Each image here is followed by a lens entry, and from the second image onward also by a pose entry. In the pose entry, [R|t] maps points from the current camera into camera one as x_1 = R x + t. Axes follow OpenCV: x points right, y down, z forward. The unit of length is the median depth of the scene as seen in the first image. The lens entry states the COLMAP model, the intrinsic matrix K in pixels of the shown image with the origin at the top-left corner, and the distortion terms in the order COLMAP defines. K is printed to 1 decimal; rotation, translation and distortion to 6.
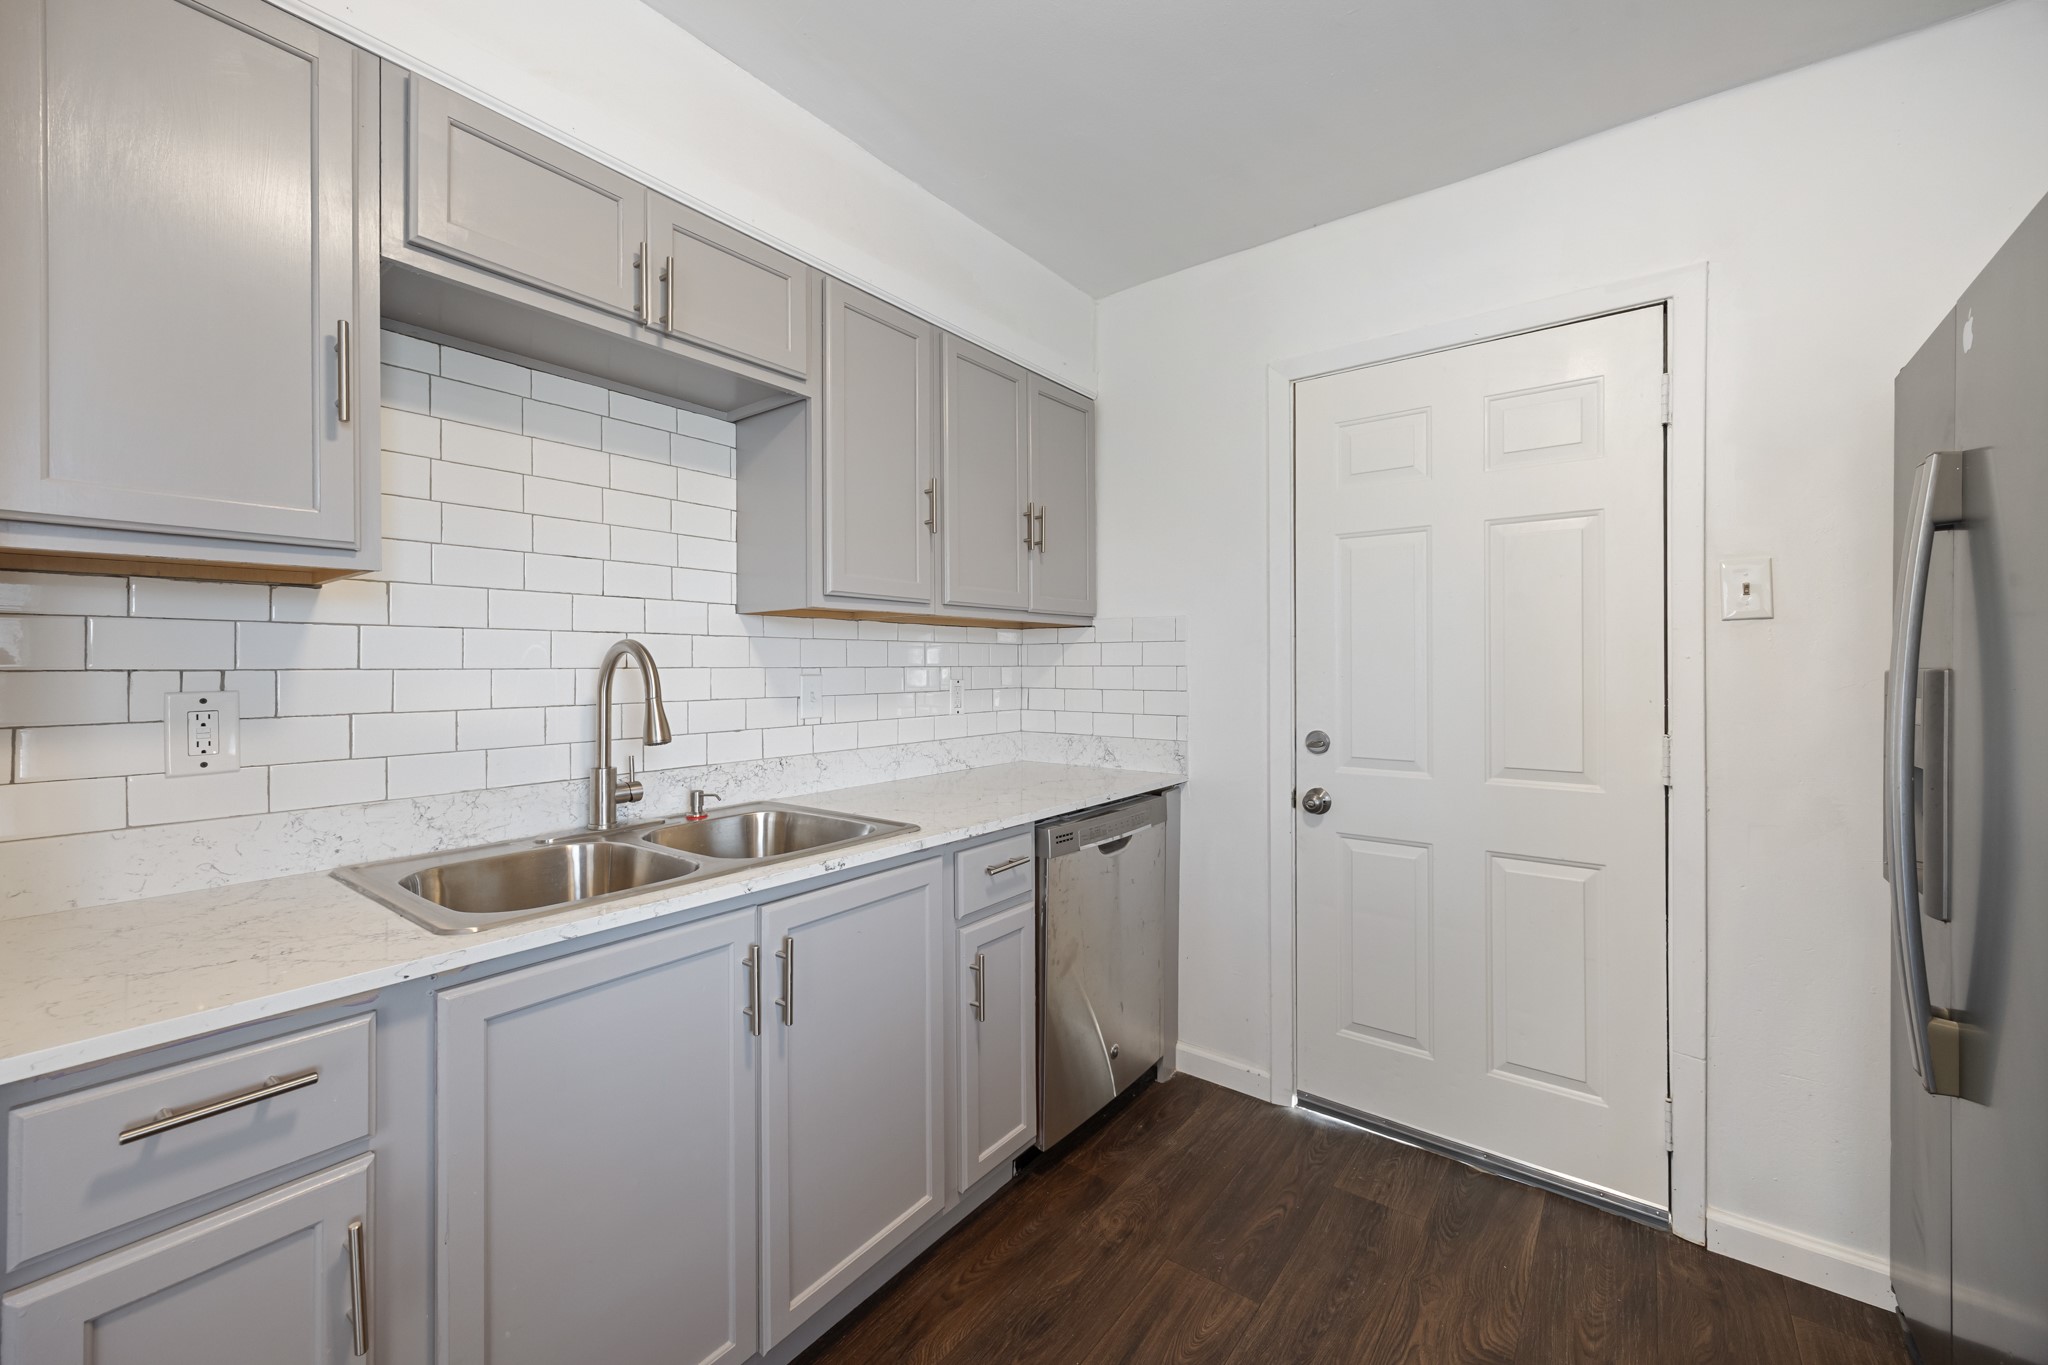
lens RADIAL K [[804.9, 0, 1024.2], [0, 804.9, 665.6], [0, 0, 1]] dist [0.004210, 0.000082]
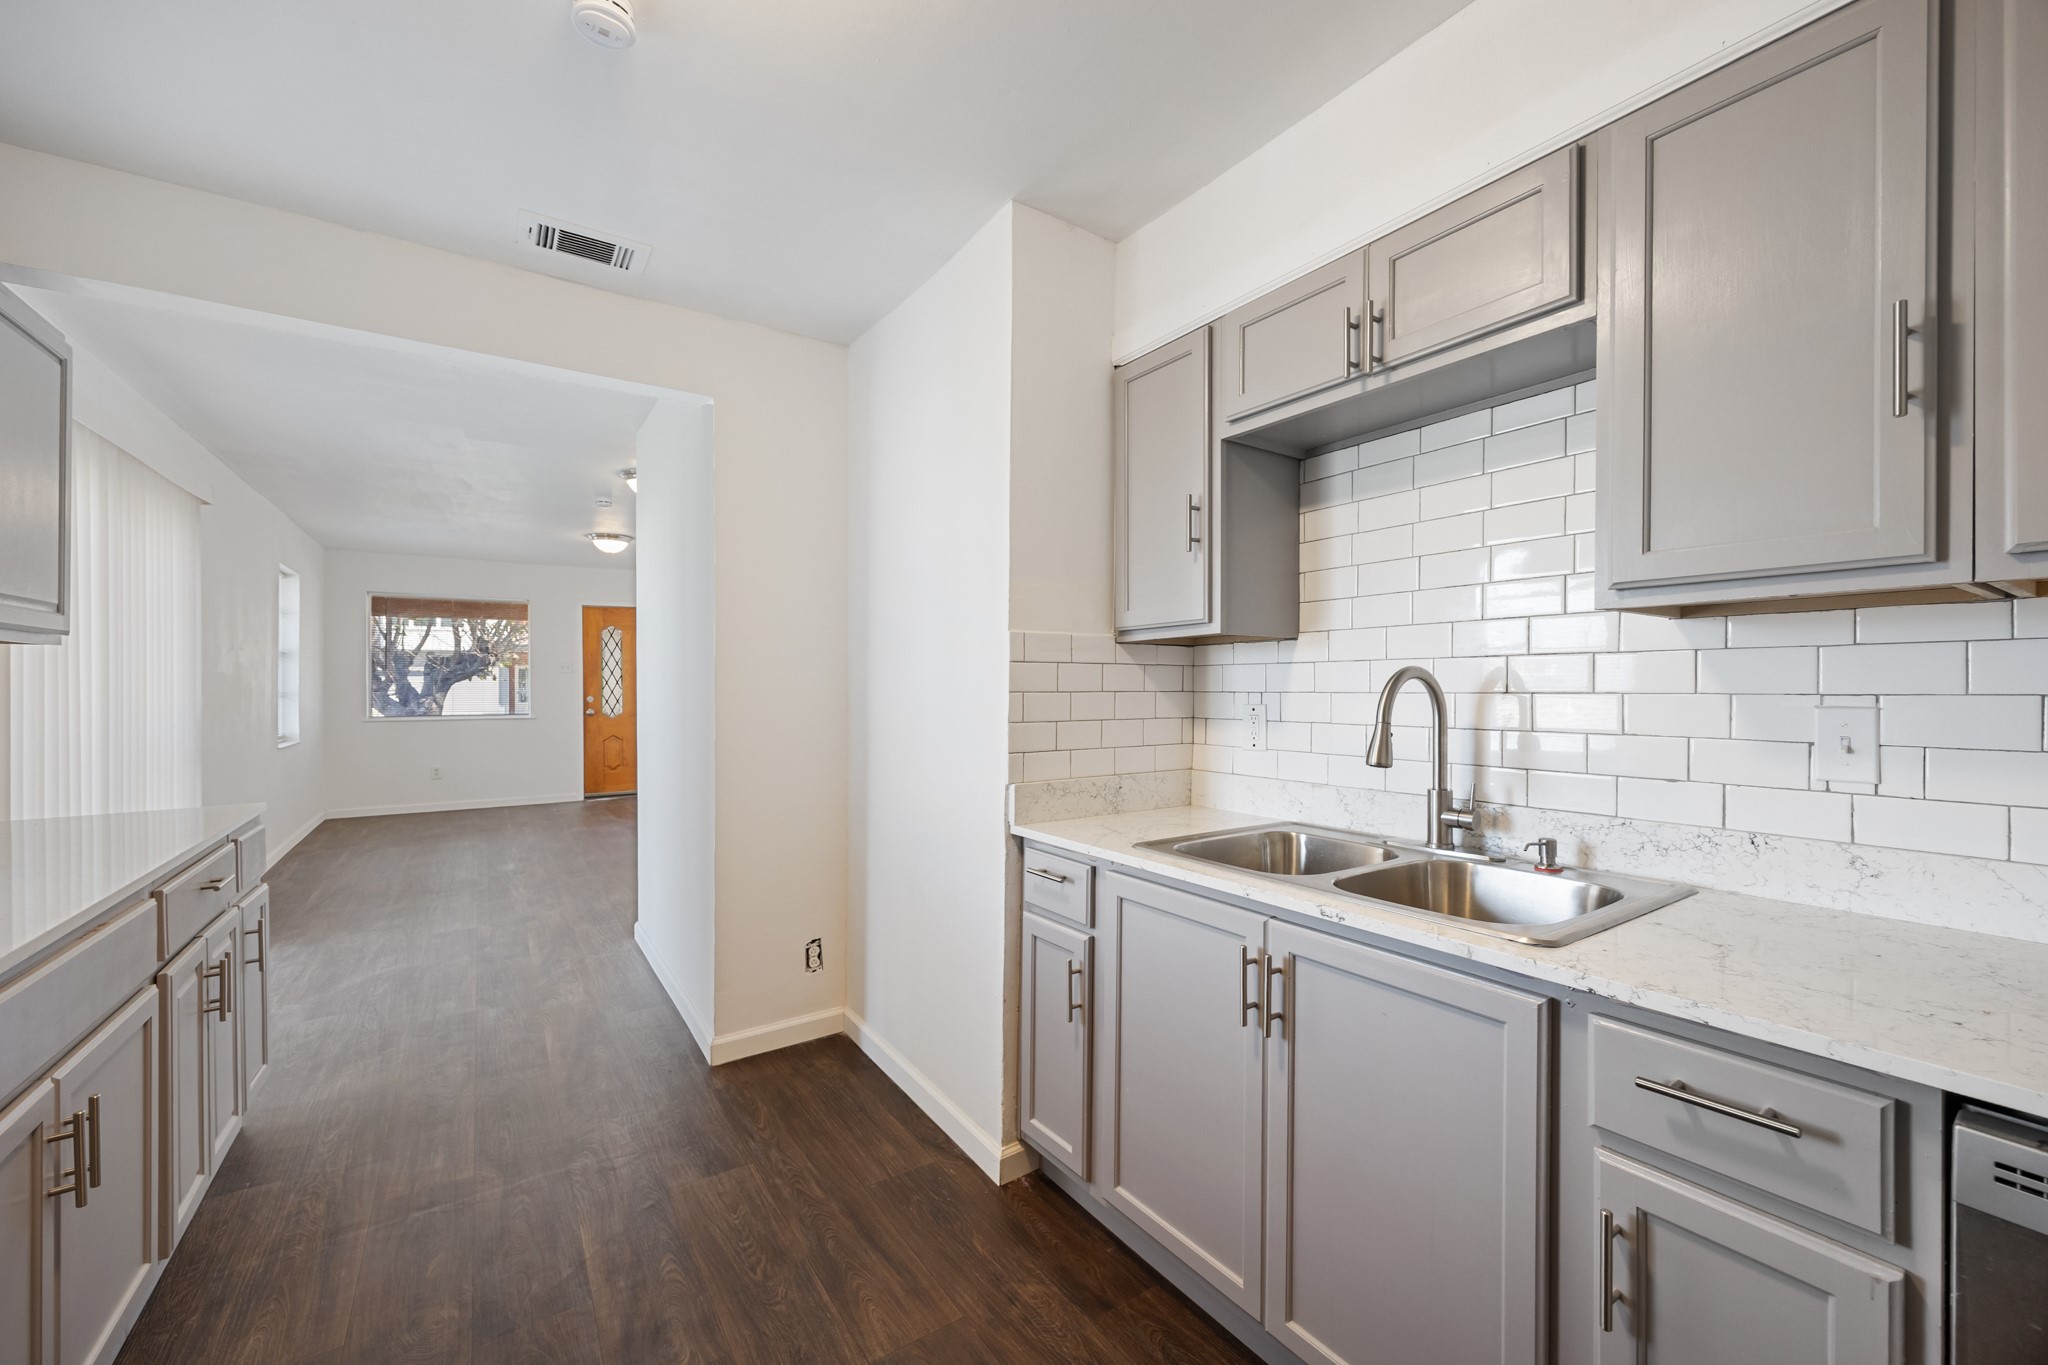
lens RADIAL K [[804.9, 0, 1024.9], [0, 804.9, 693.4], [0, 0, 1]] dist [0.004210, 0.000082]
pose [[-0.321500, 0.005739, -0.946892, 0.670532], [-0.001648, 0.999977, 0.006620, -0.001947], [0.946908, 0.003689, -0.321483, 0.877752]]
